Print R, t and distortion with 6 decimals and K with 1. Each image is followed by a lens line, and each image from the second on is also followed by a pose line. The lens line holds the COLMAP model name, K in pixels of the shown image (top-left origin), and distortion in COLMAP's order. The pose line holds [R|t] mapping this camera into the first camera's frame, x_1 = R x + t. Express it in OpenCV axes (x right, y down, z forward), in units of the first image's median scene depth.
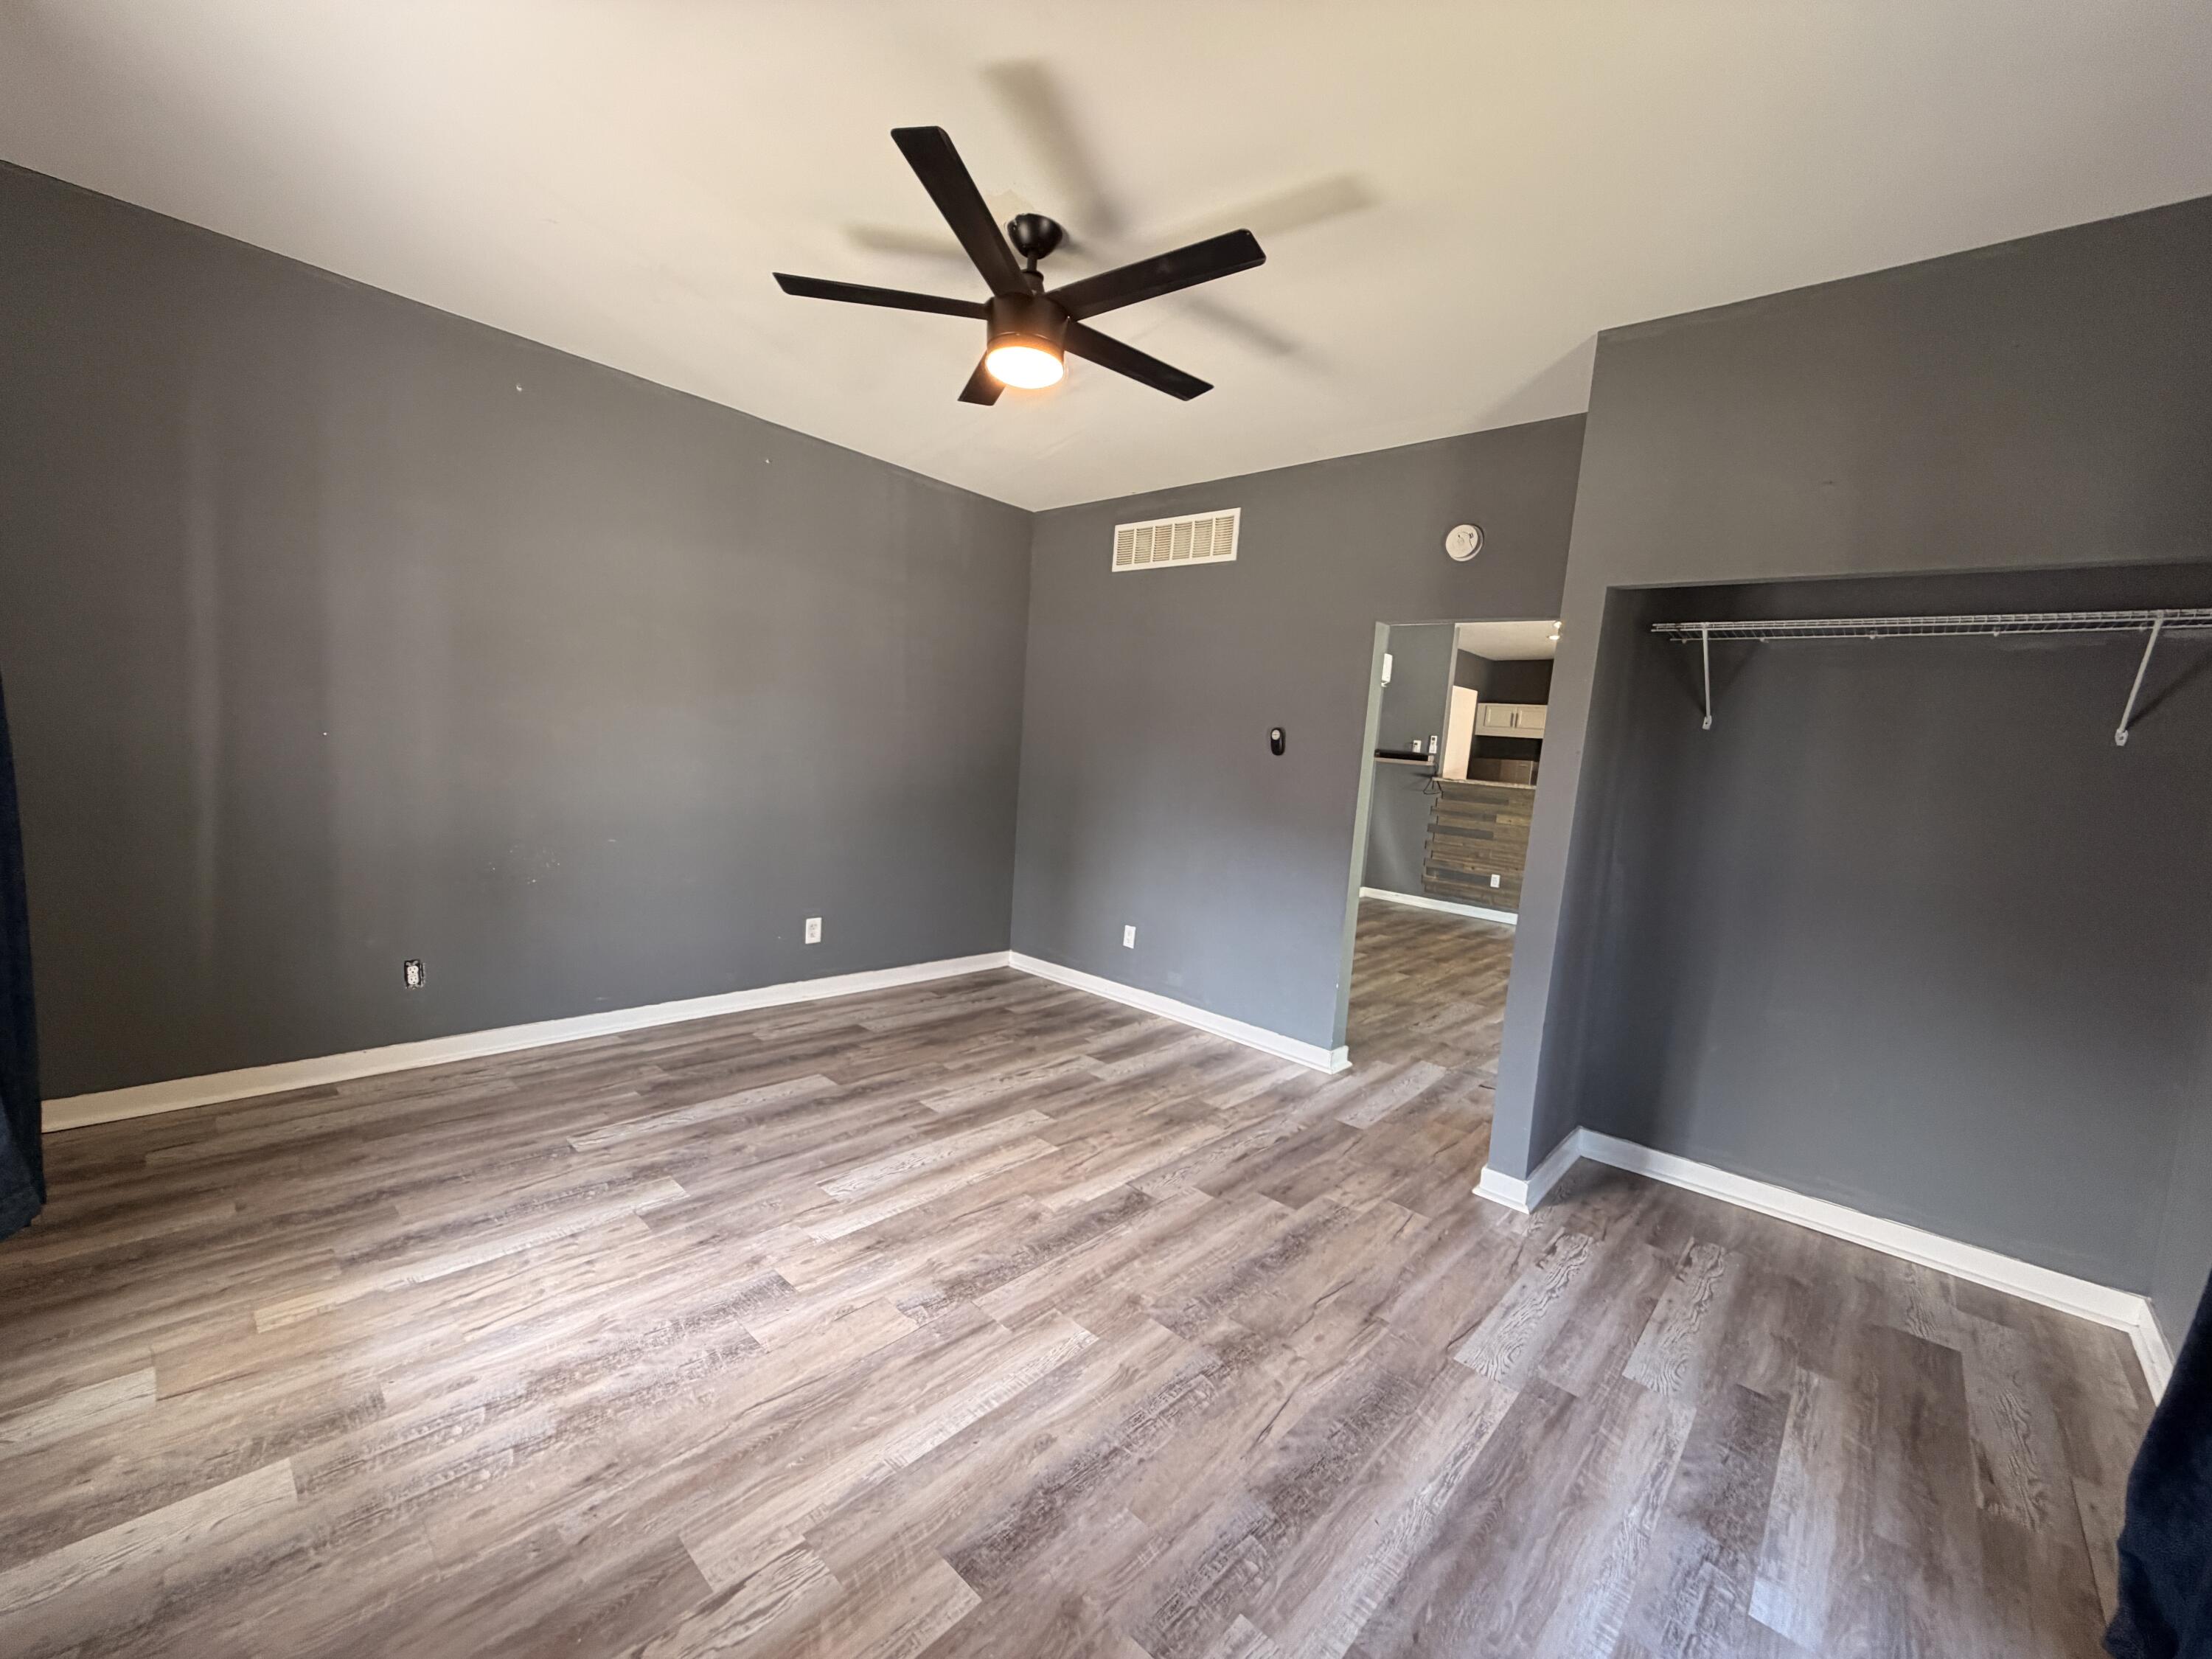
lens RADIAL K [[879.4, 0, 1099.4], [0, 879.4, 830.2], [0, 0, 1]] dist [-0.000453, 0.000416]
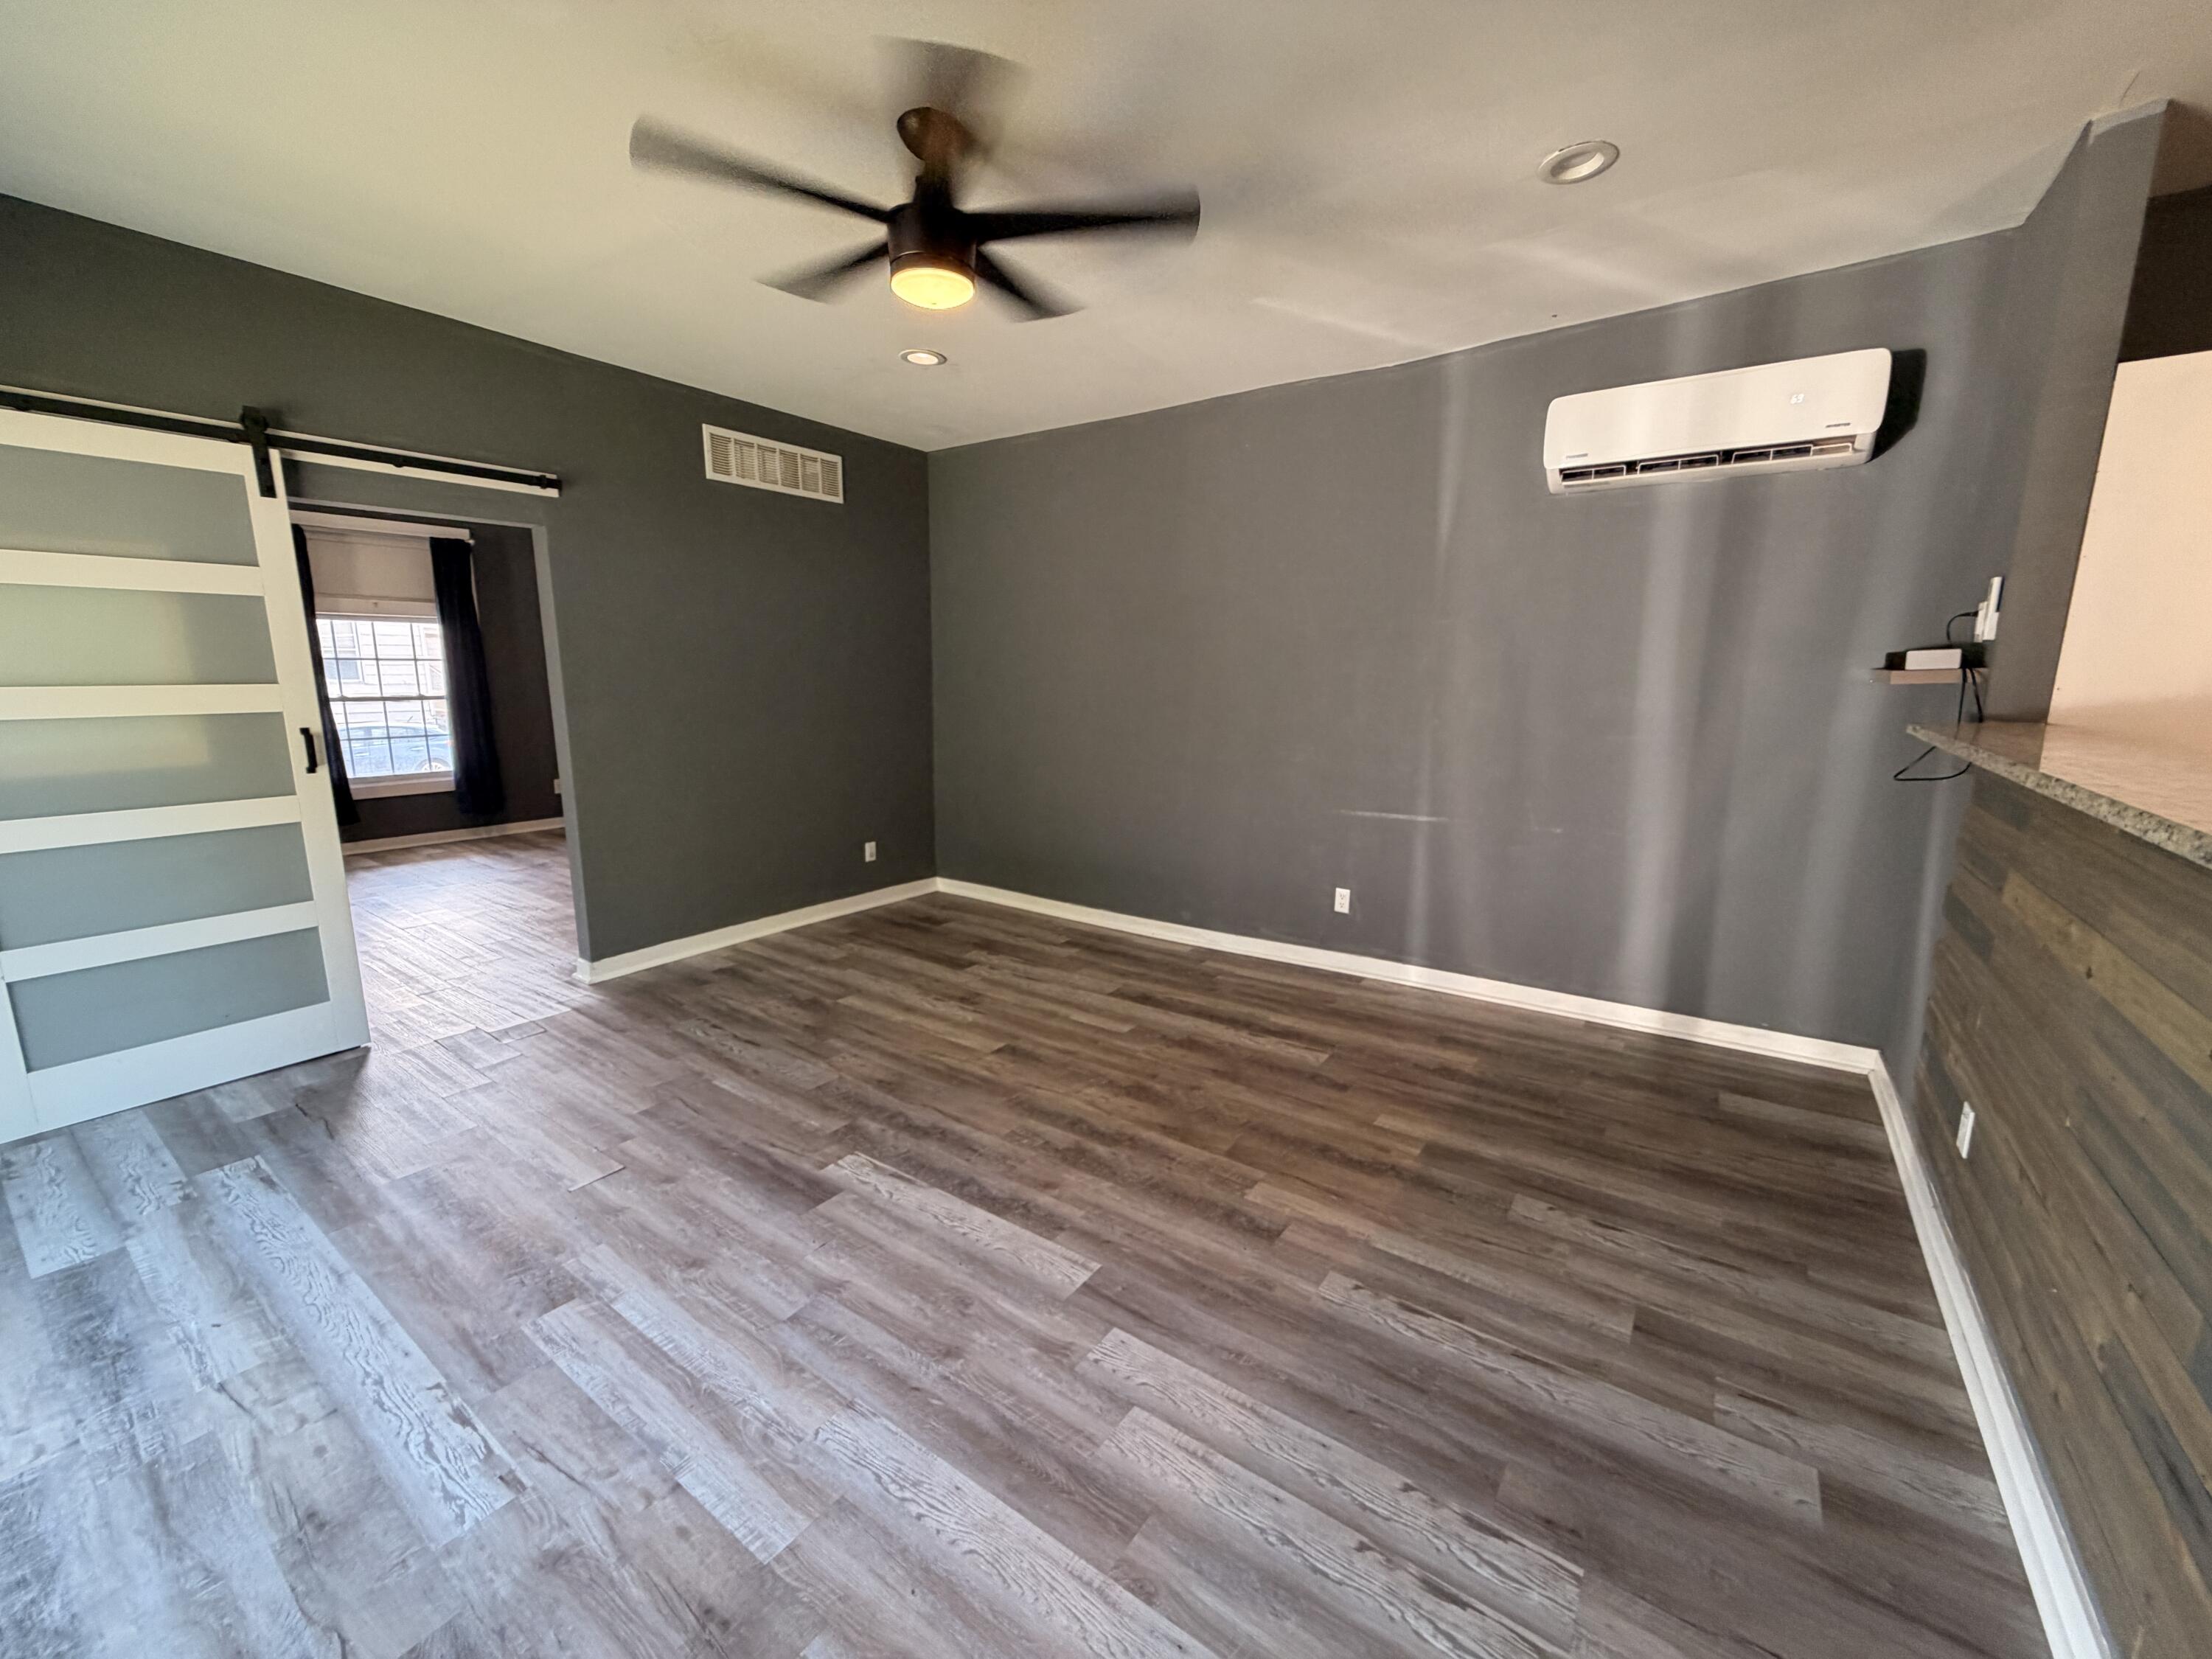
lens RADIAL K [[881.2, 0, 1099.4], [0, 881.2, 830.6], [0, 0, 1]] dist [-0.000068, 0.000305]
pose [[0.124449, 0.104658, -0.986691, 0.671196], [-0.094582, 0.991145, 0.093201, -0.026698], [0.987708, 0.081725, 0.133246, 0.723333]]
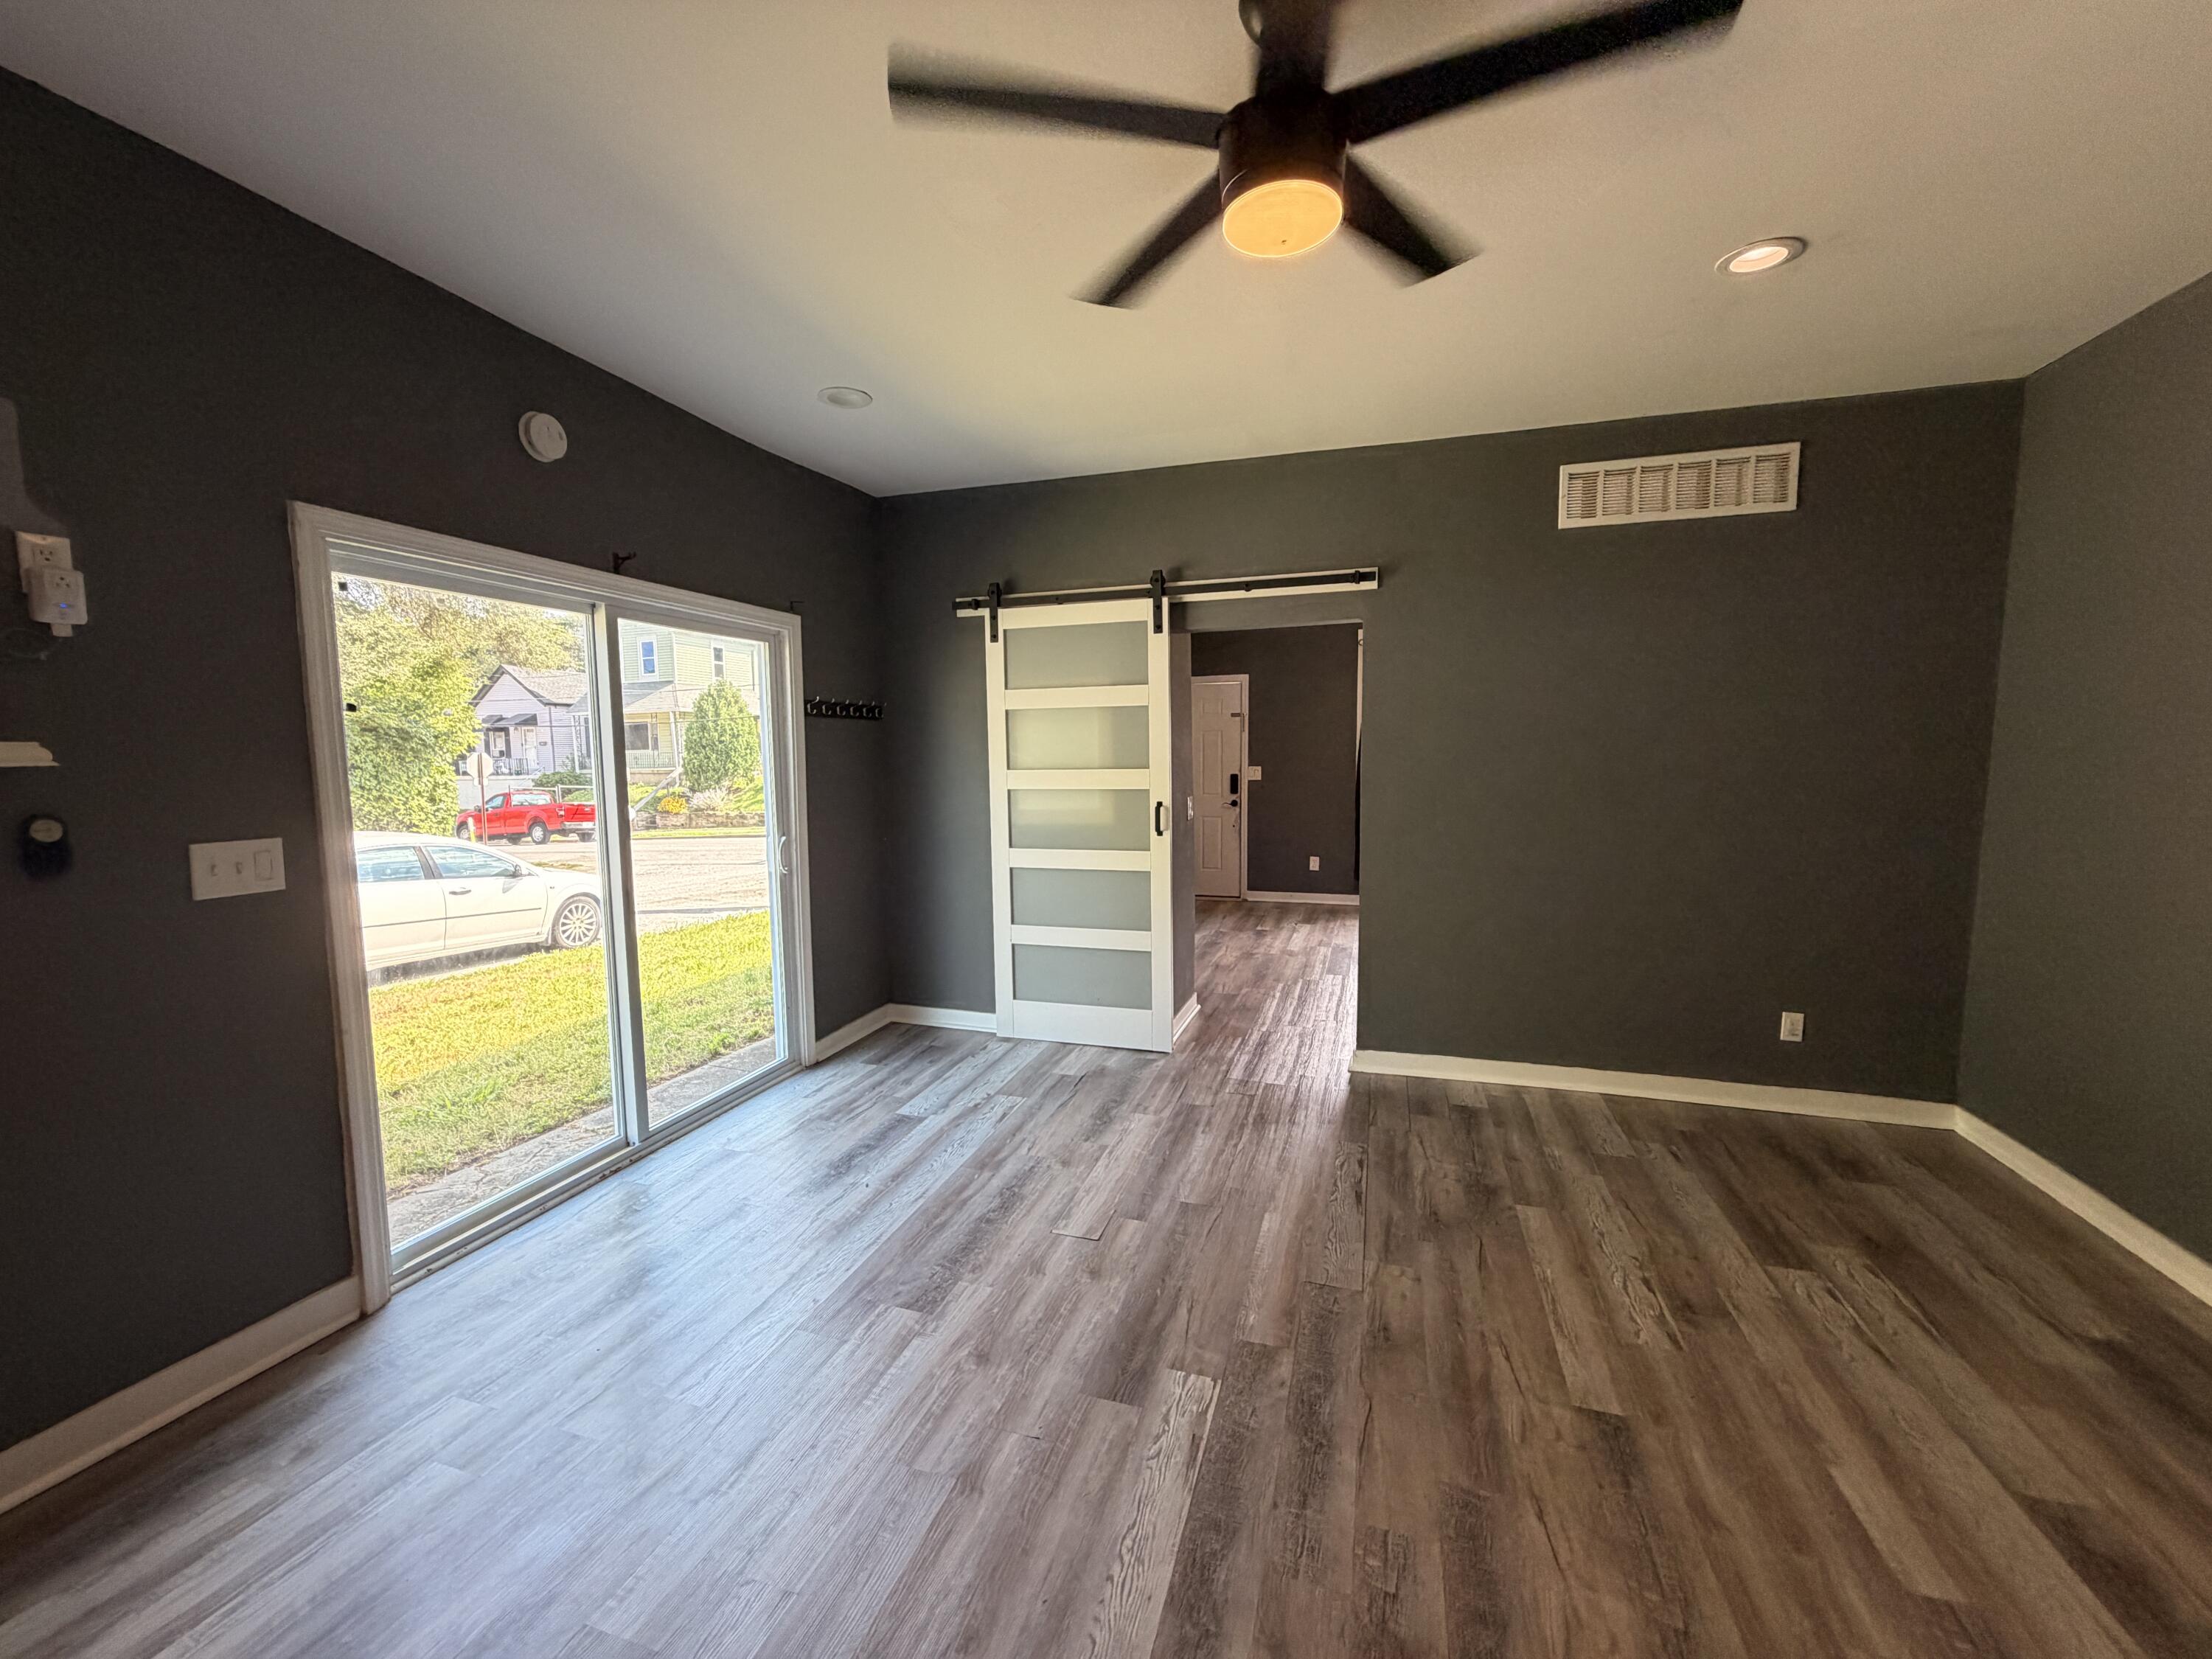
lens RADIAL K [[879.4, 0, 1099.4], [0, 879.4, 830.2], [0, 0, 1]] dist [-0.000453, 0.000416]
pose [[-0.904139, -0.027101, -0.426378, 0.489902], [-0.099512, 0.983896, 0.148479, -0.058355], [0.415488, 0.176675, -0.892275, 0.871320]]
